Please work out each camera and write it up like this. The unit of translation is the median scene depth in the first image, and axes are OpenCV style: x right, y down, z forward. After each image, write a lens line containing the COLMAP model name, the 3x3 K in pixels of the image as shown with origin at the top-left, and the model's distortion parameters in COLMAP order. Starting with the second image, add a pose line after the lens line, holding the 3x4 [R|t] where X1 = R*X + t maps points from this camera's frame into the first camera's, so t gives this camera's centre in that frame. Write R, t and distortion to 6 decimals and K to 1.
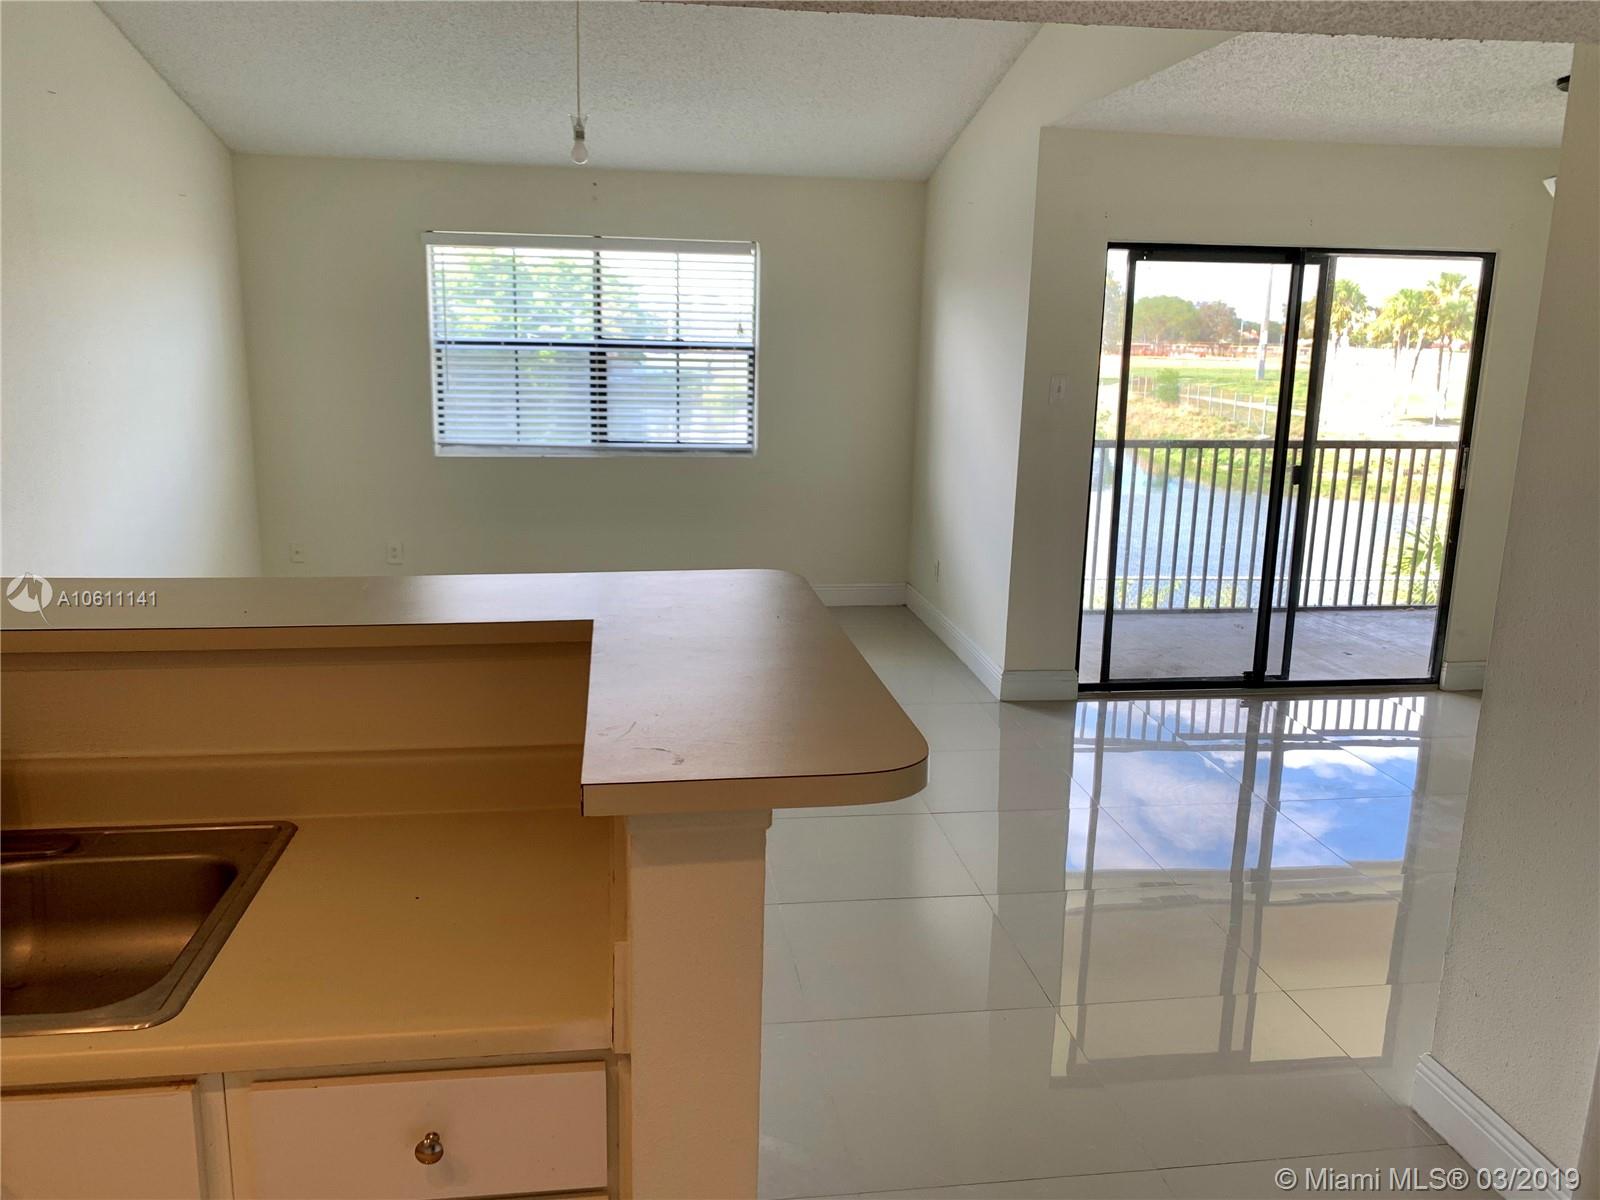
lens RADIAL K [[1217.2, 0, 796.5], [0, 1217.2, 590.8], [0, 0, 1]] dist [0.112764, -0.278247]
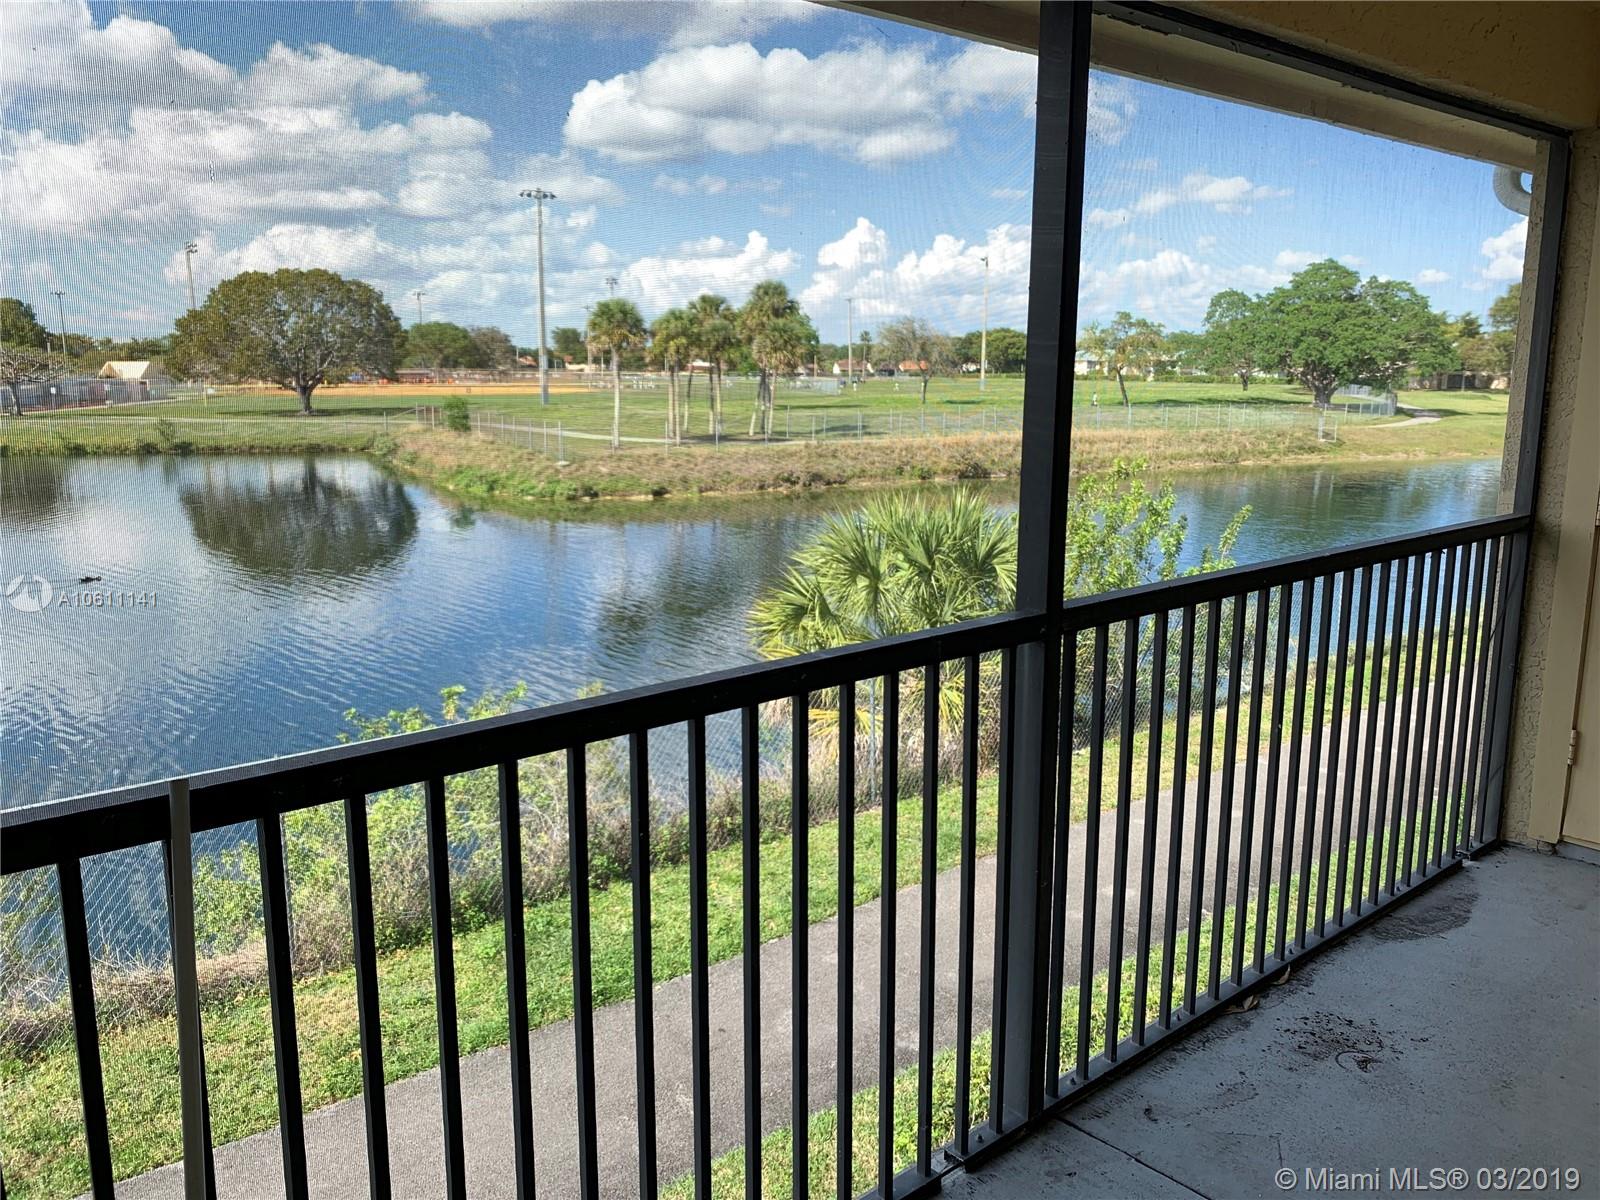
lens RADIAL K [[1217.2, 0, 796.5], [0, 1217.2, 590.8], [0, 0, 1]] dist [0.112764, -0.278247]
pose [[0.846662, -0.113972, 0.519782, 0.109294], [0.125155, 0.992043, 0.013662, -0.072833], [-0.517204, 0.053486, 0.854189, 0.404888]]
